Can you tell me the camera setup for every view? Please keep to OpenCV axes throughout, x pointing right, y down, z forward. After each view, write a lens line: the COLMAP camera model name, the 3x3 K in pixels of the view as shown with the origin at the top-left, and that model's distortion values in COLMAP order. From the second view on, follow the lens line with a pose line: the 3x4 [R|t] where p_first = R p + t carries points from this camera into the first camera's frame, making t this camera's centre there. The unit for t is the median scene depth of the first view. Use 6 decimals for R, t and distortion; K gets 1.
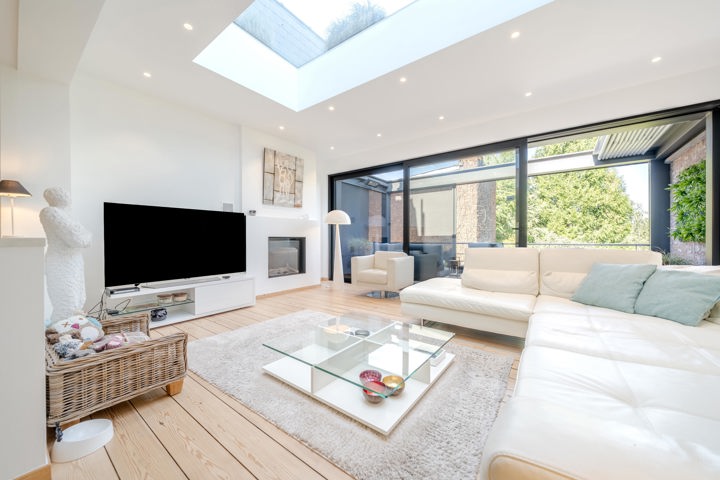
lens RADIAL K [[266.0, 0, 360.0], [0, 266.0, 240.0], [0, 0, 1]] dist [-0.000814, -0.000074]
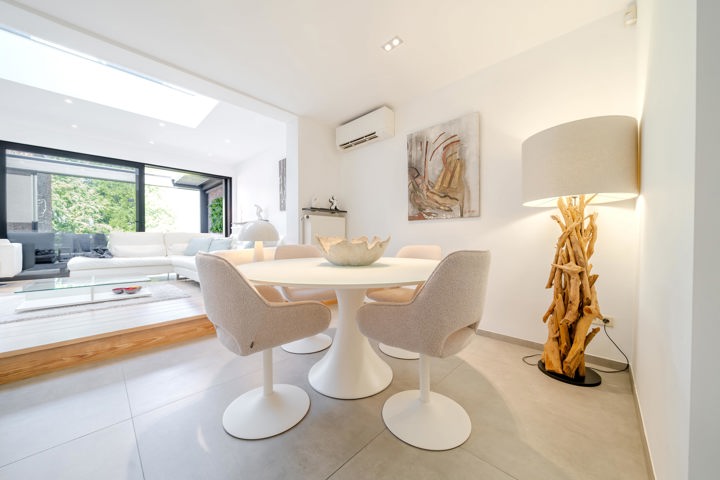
lens RADIAL K [[252.1, 0, 360.8], [0, 252.1, 242.3], [0, 0, 1]] dist [-0.004958, -0.000127]
pose [[0.113905, -0.013577, 0.993399, -0.599237], [0.002693, 0.999907, 0.013357, 0.054655], [-0.993488, 0.001154, 0.113931, -0.365830]]
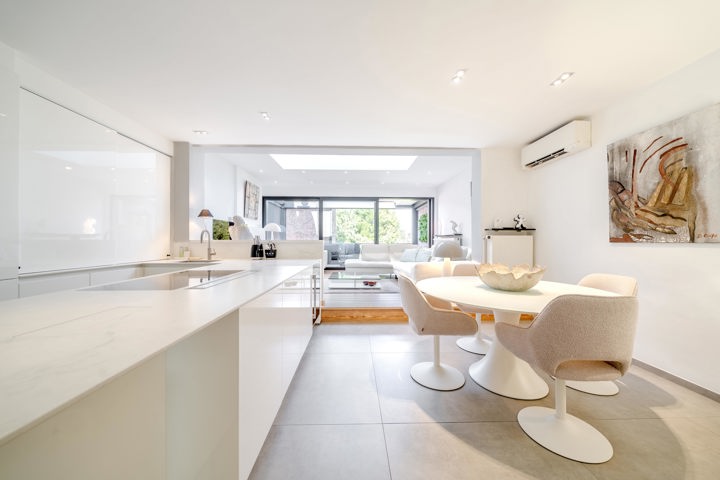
lens RADIAL K [[252.1, 0, 360.8], [0, 252.1, 242.3], [0, 0, 1]] dist [-0.004958, -0.000127]
pose [[0.781127, -0.002013, 0.624369, -0.743259], [-0.000700, 0.999991, 0.004099, -0.002553], [-0.624372, -0.003639, 0.781119, -0.526876]]
